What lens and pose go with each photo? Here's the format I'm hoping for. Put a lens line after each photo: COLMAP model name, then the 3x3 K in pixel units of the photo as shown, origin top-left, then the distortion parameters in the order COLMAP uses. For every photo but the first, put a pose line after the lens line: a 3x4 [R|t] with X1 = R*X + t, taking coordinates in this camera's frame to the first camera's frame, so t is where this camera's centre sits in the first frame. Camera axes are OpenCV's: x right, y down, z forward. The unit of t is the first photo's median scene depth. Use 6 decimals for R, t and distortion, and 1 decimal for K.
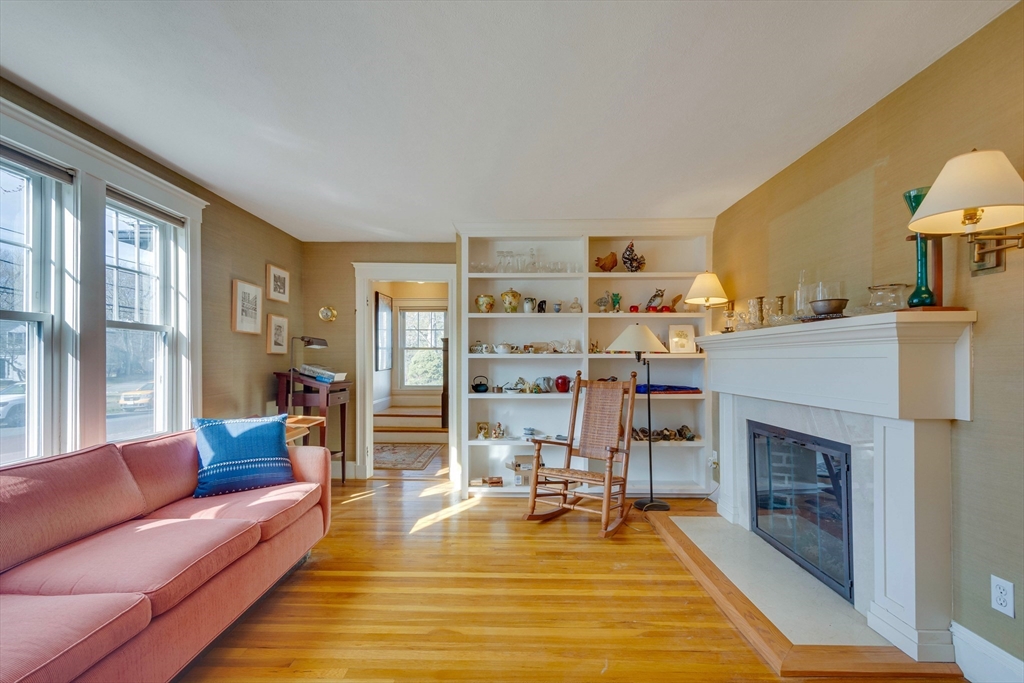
lens RADIAL K [[454.0, 0, 504.2], [0, 454.0, 351.4], [0, 0, 1]] dist [0.013199, -0.001501]
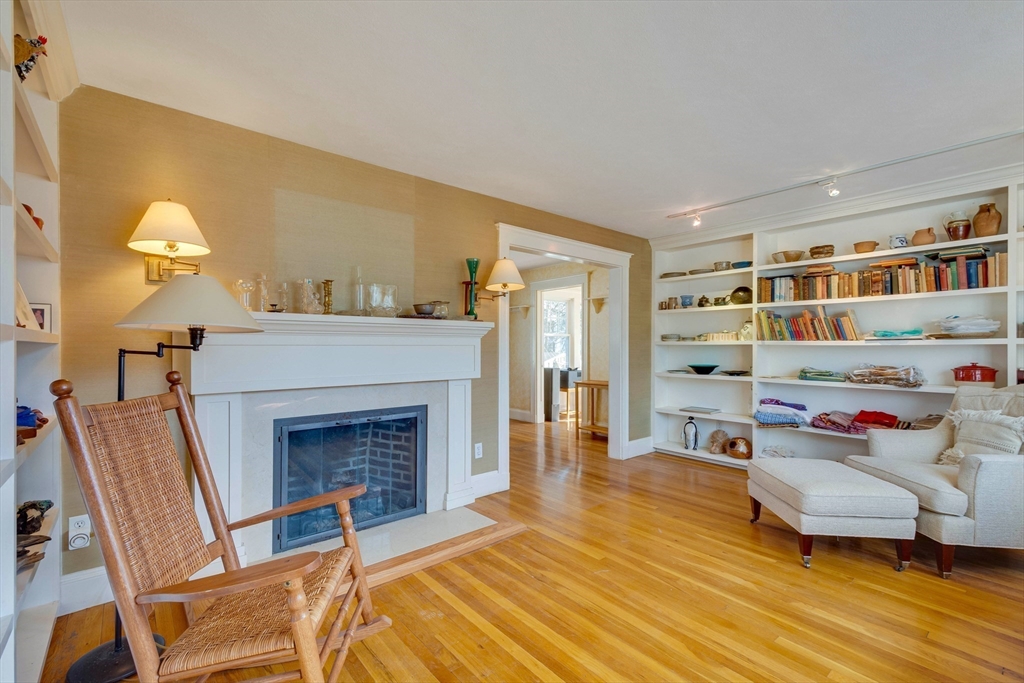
lens RADIAL K [[454.0, 0, 504.3], [0, 454.0, 347.7], [0, 0, 1]] dist [0.013199, -0.001501]
pose [[-0.662191, 0.000810, 0.749335, -0.511142], [-0.013714, 0.999819, -0.013200, 0.035881], [-0.749210, -0.019018, -0.662060, 1.792743]]
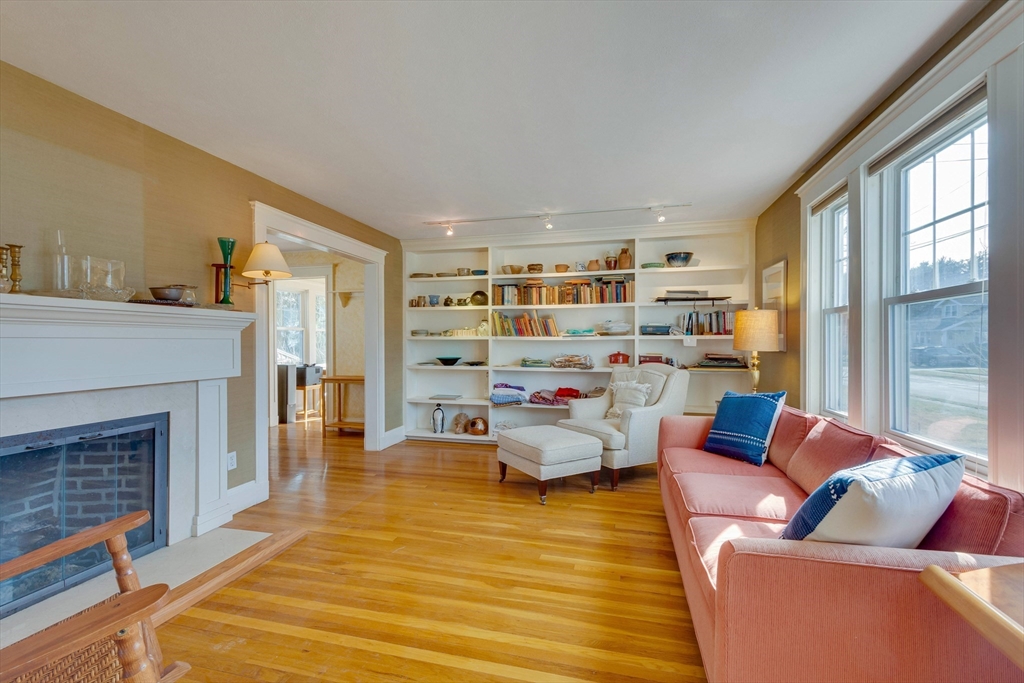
lens RADIAL K [[454.0, 0, 514.5], [0, 454.0, 345.6], [0, 0, 1]] dist [0.013199, -0.001501]
pose [[-0.976330, 0.001817, 0.216278, -0.387460], [-0.001029, 0.999914, -0.013047, 0.045253], [-0.216284, -0.012960, -0.976245, 1.981003]]
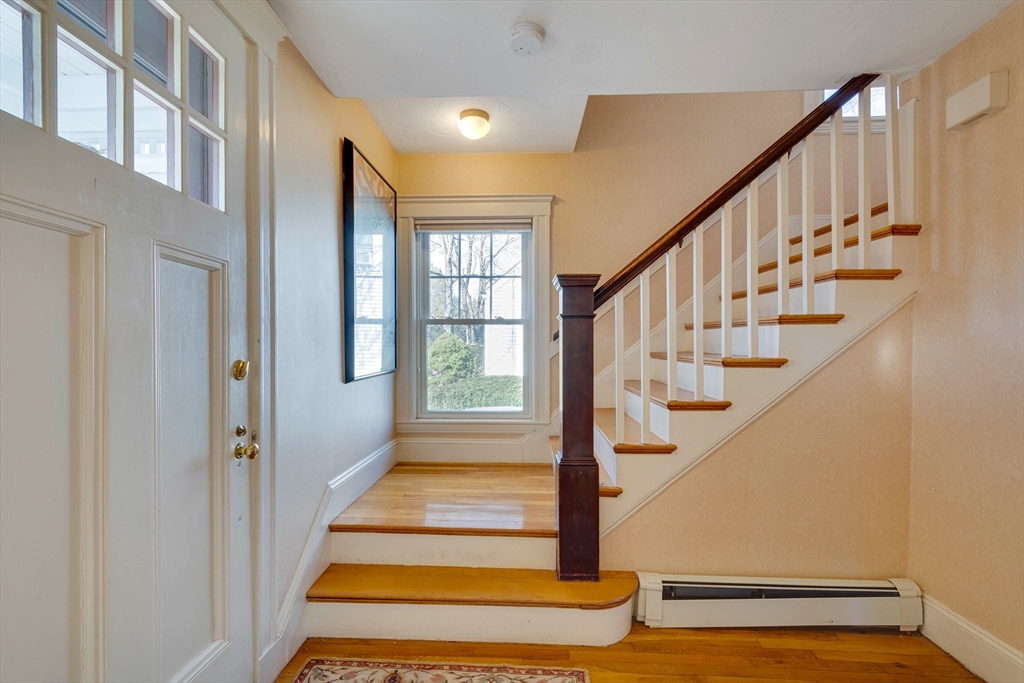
lens RADIAL K [[454.0, 0, 509.5], [0, 454.0, 345.5], [0, 0, 1]] dist [0.013199, -0.001501]
pose [[0.999980, -0.005118, -0.003667, -0.143860], [0.005173, 0.999873, 0.015044, 0.007019], [0.003590, -0.015062, 0.999880, 0.595396]]
